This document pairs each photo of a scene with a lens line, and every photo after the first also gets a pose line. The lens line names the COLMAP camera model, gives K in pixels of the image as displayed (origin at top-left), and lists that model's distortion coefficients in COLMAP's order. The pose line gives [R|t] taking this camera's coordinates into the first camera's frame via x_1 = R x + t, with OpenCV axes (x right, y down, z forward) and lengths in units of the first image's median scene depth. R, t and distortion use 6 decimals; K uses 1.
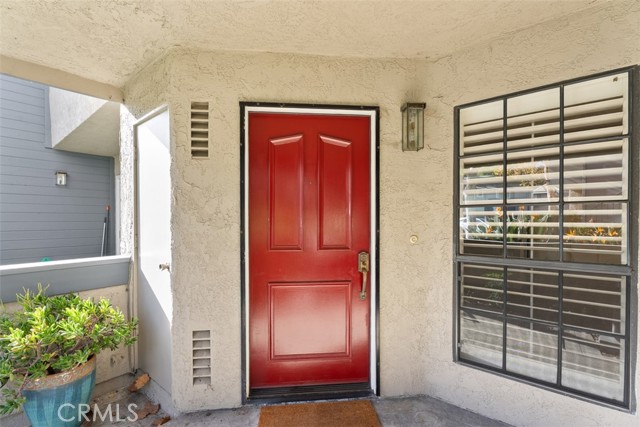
lens RADIAL K [[286.7, 0, 334.3], [0, 286.7, 226.8], [0, 0, 1]] dist [0.004189, -0.000575]
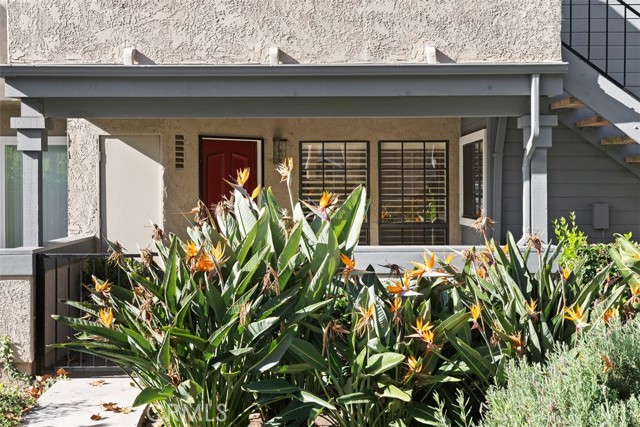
lens RADIAL K [[915.9, 0, 320.5], [0, 915.9, 213.1], [0, 0, 1]] dist [0.013968, 0.000000]
pose [[0.767164, -0.022739, 0.641048, -3.180212], [0.016162, 0.999739, 0.016121, -0.056151], [-0.641248, -0.002006, 0.767331, -3.506908]]
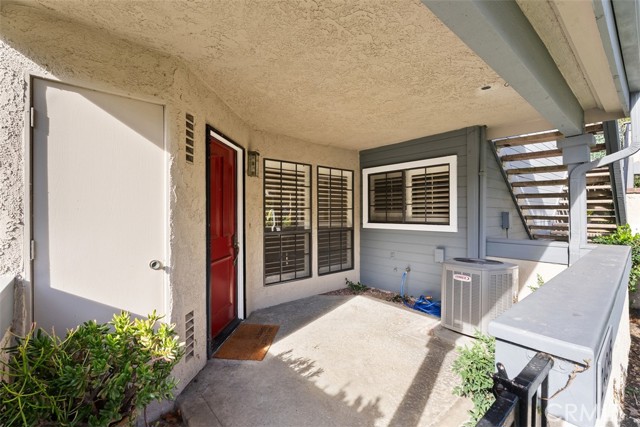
lens RADIAL K [[286.7, 0, 318.6], [0, 286.7, 213.4], [0, 0, 1]] dist [0.004189, -0.000575]
pose [[0.164979, -0.004947, 0.986285, -1.498290], [0.017355, 0.999847, 0.002112, -0.028574], [-0.986144, 0.016768, 0.165039, 0.297411]]
